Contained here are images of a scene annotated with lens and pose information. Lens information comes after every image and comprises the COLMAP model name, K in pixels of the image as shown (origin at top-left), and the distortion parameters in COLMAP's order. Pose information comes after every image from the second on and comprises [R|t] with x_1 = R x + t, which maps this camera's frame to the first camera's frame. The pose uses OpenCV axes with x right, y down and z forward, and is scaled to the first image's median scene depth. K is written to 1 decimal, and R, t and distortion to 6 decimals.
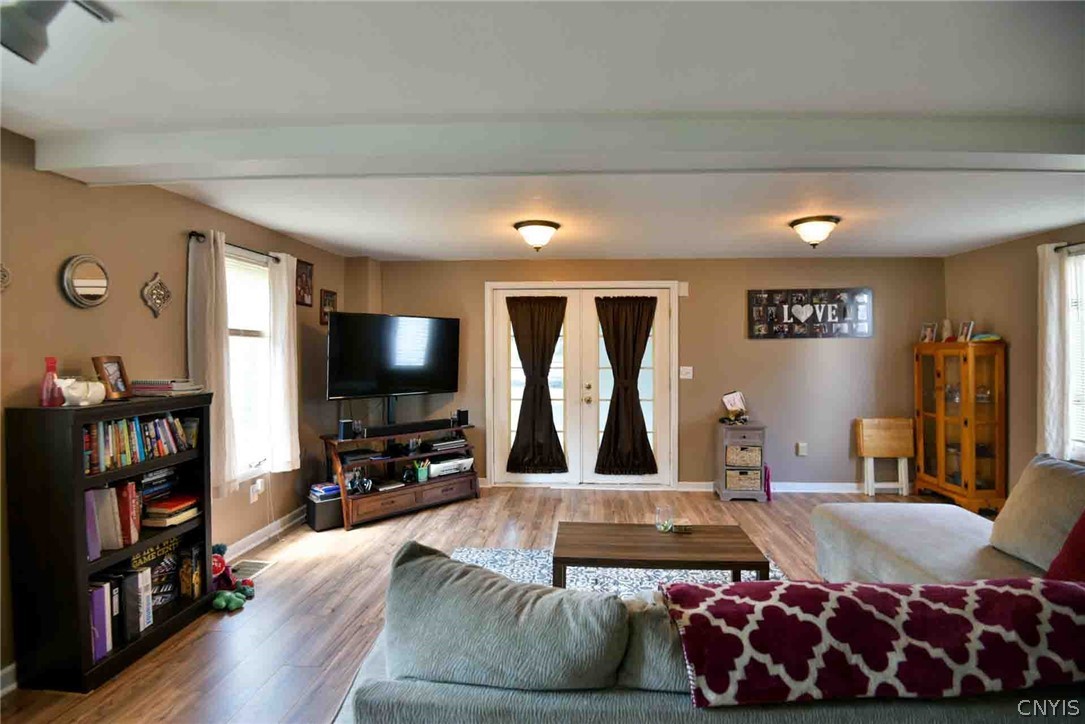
lens RADIAL K [[506.7, 0, 558.6], [0, 506.7, 341.4], [0, 0, 1]] dist [0.000554, -0.026981]
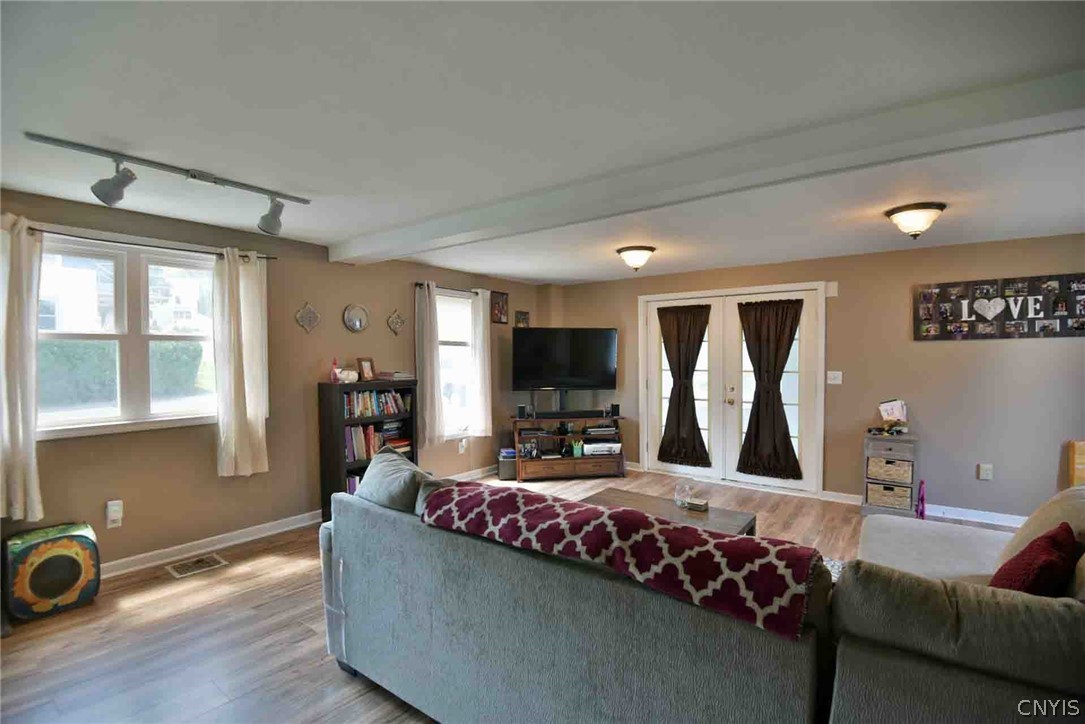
lens RADIAL K [[495.6, 0, 542.5], [0, 495.6, 362.0], [0, 0, 1]] dist [-0.000536, -0.024591]
pose [[0.824563, 0.005764, -0.565741, 0.346976], [0.010874, 0.999602, 0.026033, 0.002586], [0.565666, -0.027618, 0.824172, -0.074212]]
